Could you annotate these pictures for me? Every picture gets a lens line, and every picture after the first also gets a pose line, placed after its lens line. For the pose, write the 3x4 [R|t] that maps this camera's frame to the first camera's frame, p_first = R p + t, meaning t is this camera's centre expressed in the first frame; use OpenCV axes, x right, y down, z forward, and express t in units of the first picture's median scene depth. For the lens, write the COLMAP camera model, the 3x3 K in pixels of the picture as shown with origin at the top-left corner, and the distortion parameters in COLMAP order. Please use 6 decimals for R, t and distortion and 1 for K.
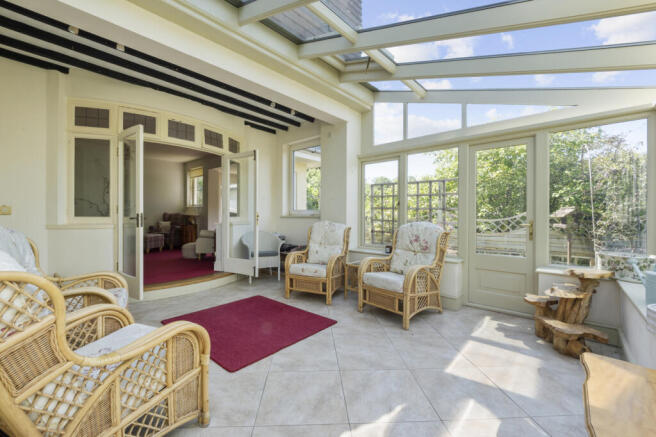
lens RADIAL K [[275.9, 0, 323.2], [0, 275.9, 216.1], [0, 0, 1]] dist [0.000829, -0.000118]
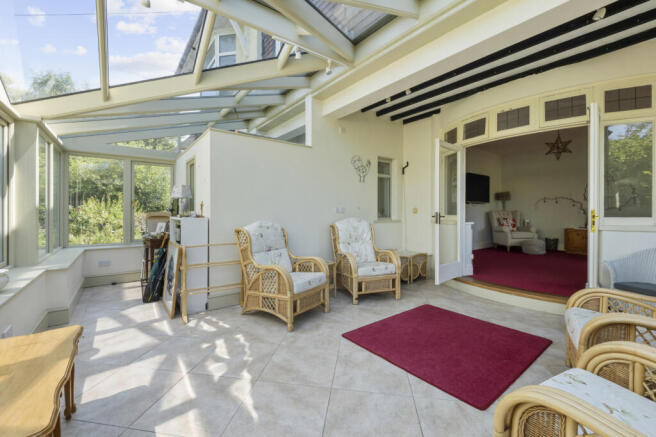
lens RADIAL K [[275.9, 0, 323.2], [0, 275.9, 216.1], [0, 0, 1]] dist [0.000829, -0.000118]
pose [[-0.194651, 0.021675, -0.980633, 0.727727], [-0.005694, 0.999714, 0.023227, -0.023031], [0.980856, 0.010105, -0.194471, 0.881303]]
